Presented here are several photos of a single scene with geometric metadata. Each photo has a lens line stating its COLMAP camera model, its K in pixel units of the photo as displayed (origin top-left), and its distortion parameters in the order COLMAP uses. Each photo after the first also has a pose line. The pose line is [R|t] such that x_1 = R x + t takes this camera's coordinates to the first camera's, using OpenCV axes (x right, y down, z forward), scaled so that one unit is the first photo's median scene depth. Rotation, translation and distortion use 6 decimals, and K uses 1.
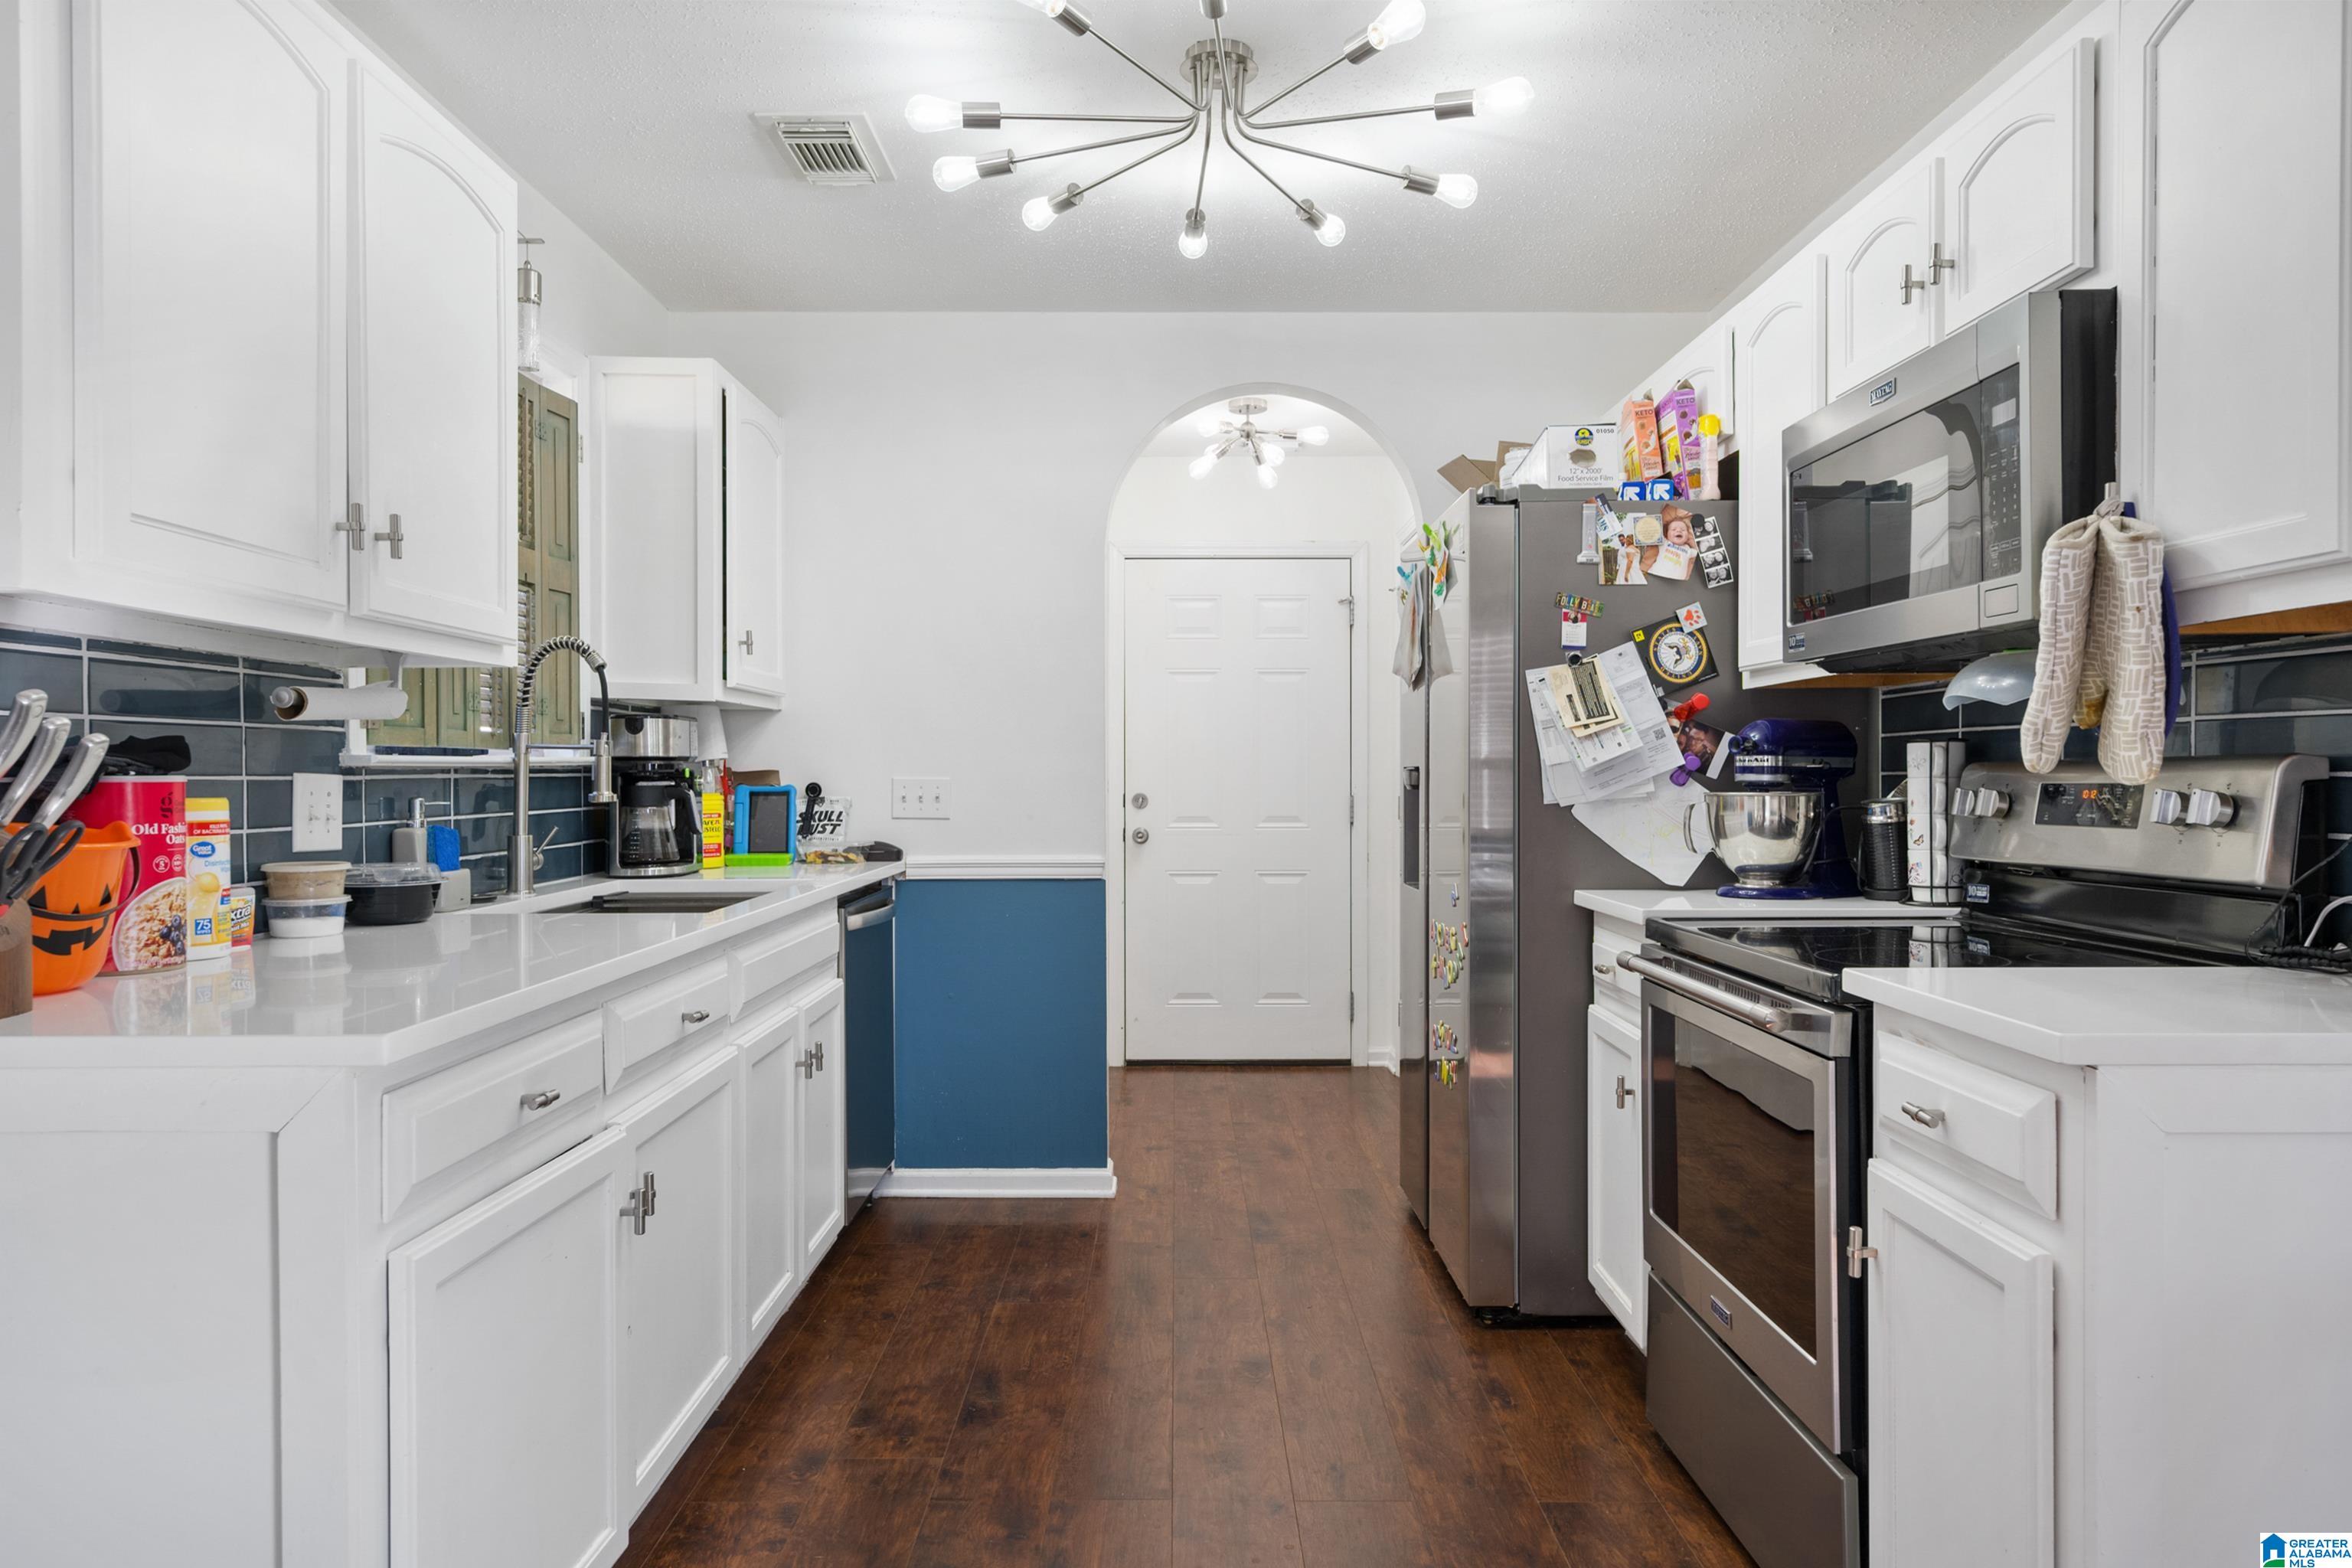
lens RADIAL K [[1464.1, 0, 1184.3], [0, 1464.1, 764.2], [0, 0, 1]] dist [0.007517, 0.001241]
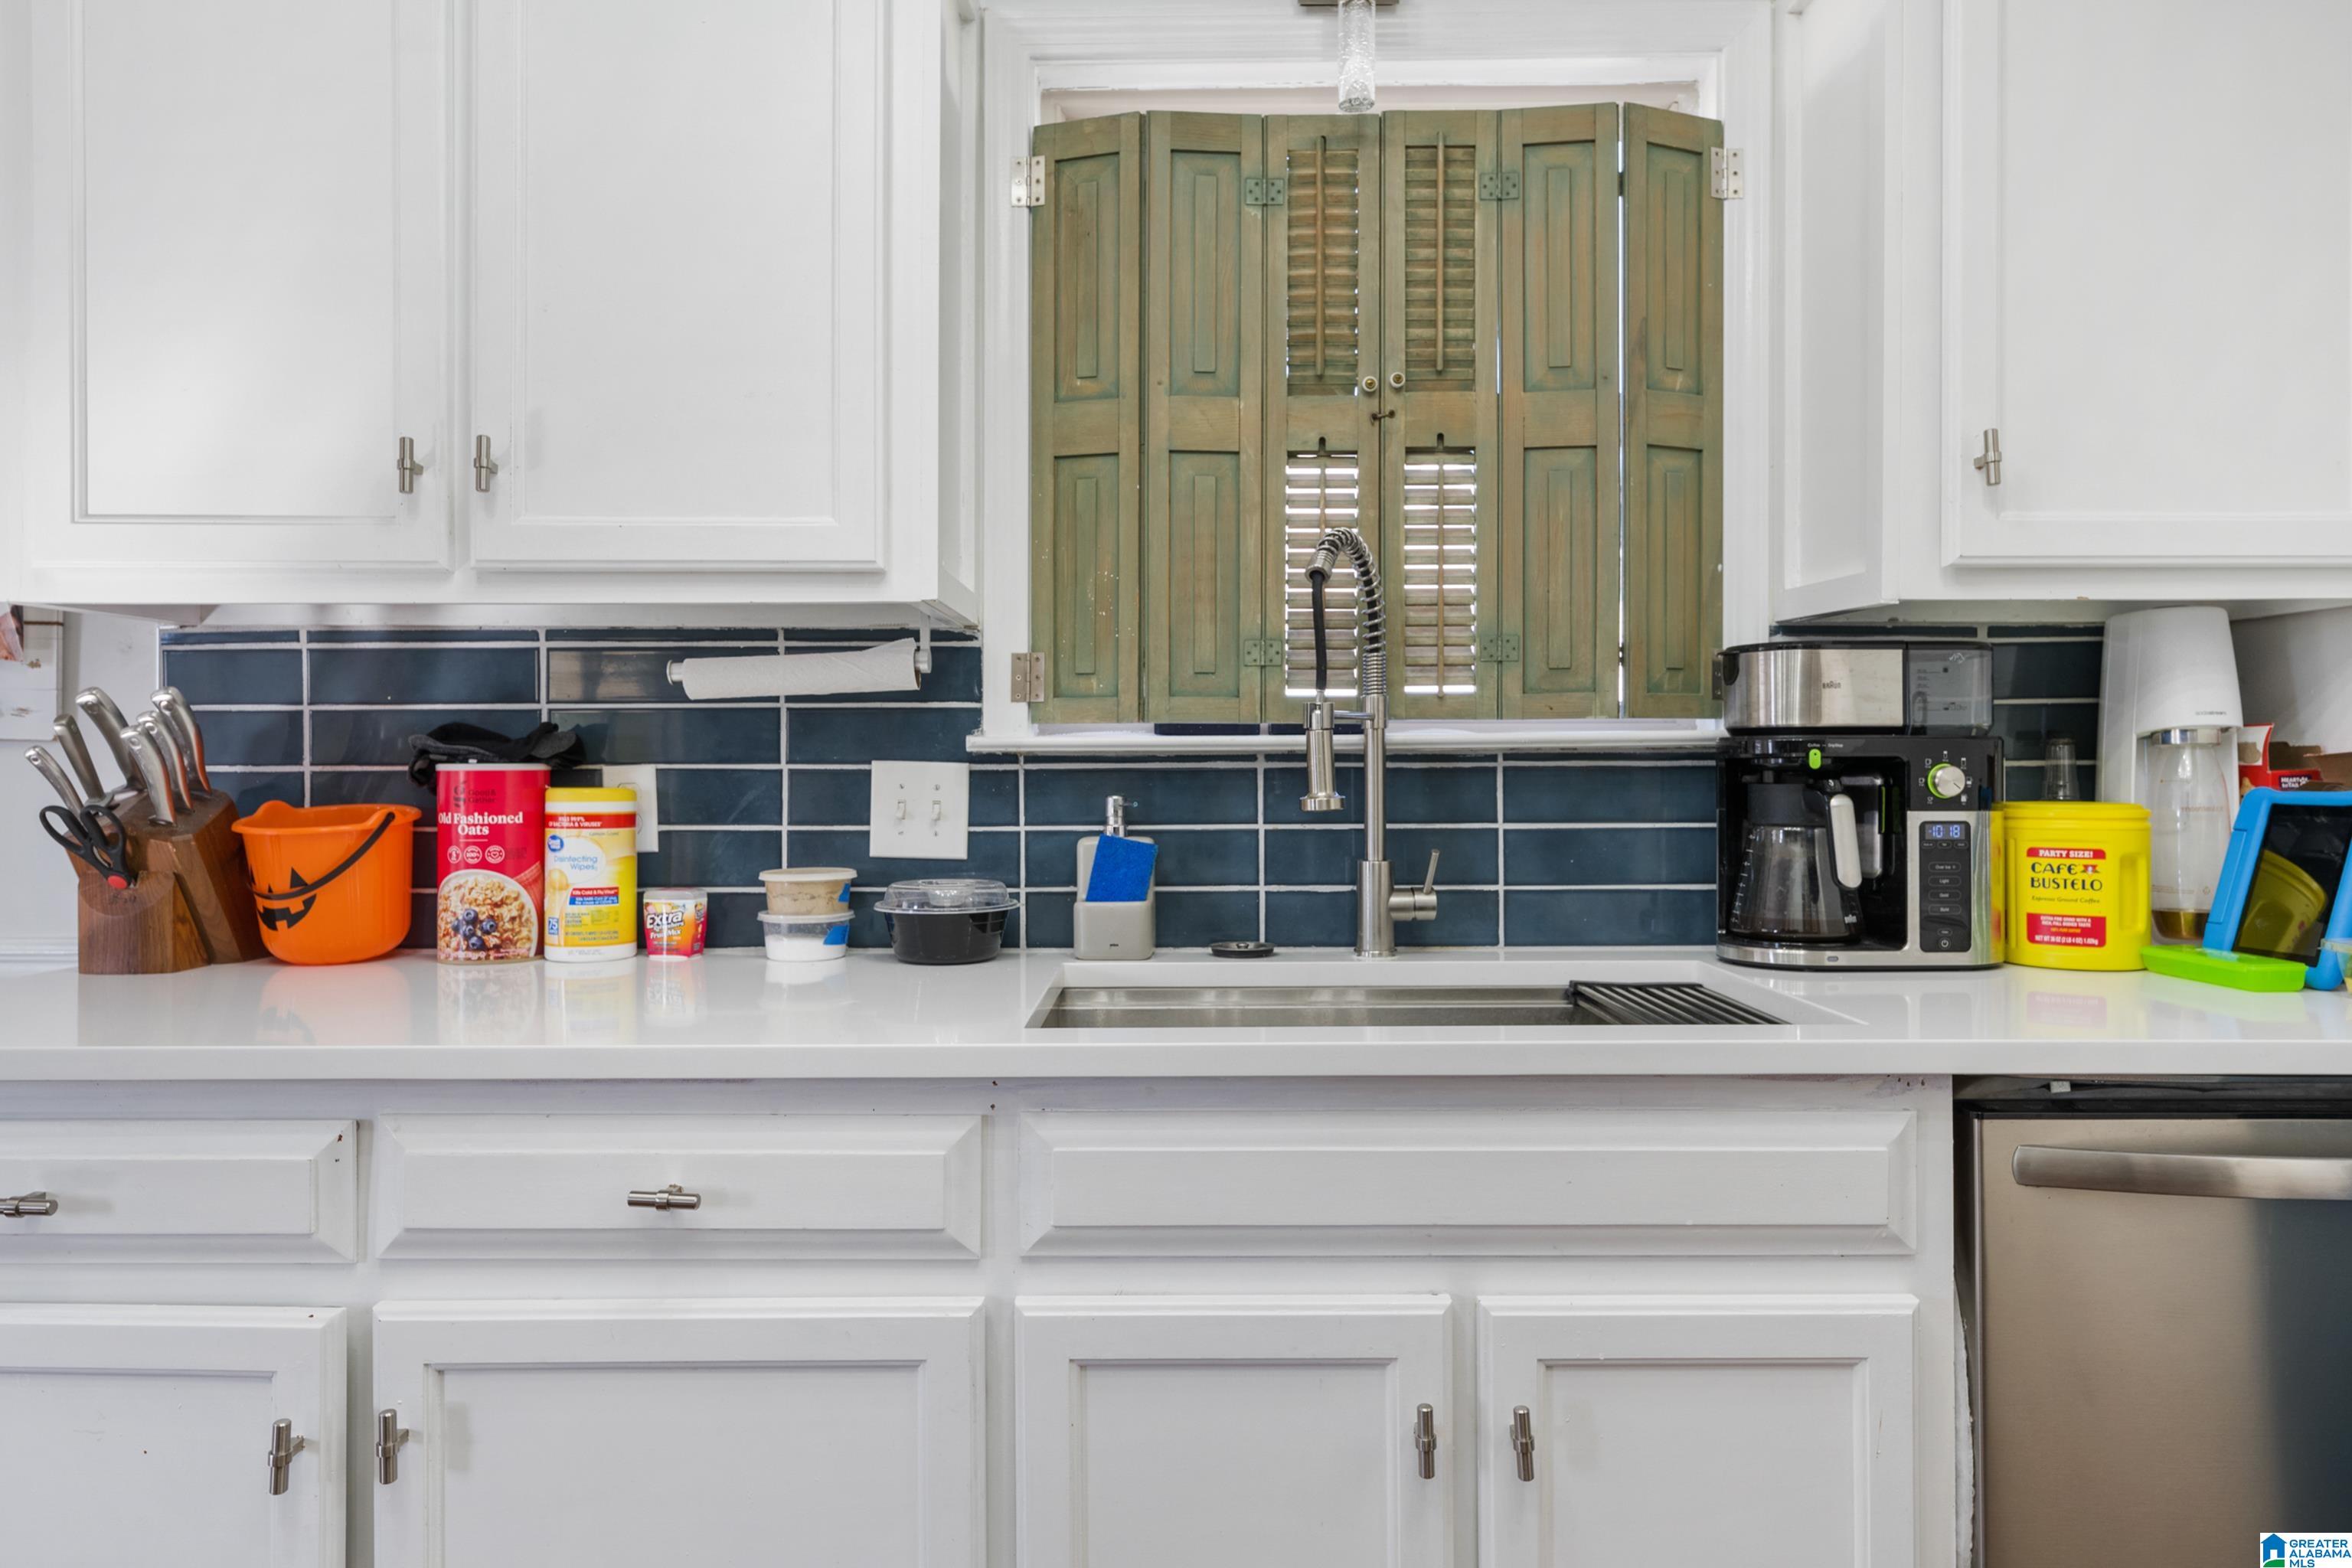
lens RADIAL K [[1464.1, 0, 1176.2], [0, 1464.1, 776.1], [0, 0, 1]] dist [0.007517, 0.001241]
pose [[-0.024149, 0.010529, -0.999653, 0.202168], [0.007003, 0.999922, 0.010362, 0.006714], [0.999684, -0.006750, -0.024220, 1.133132]]
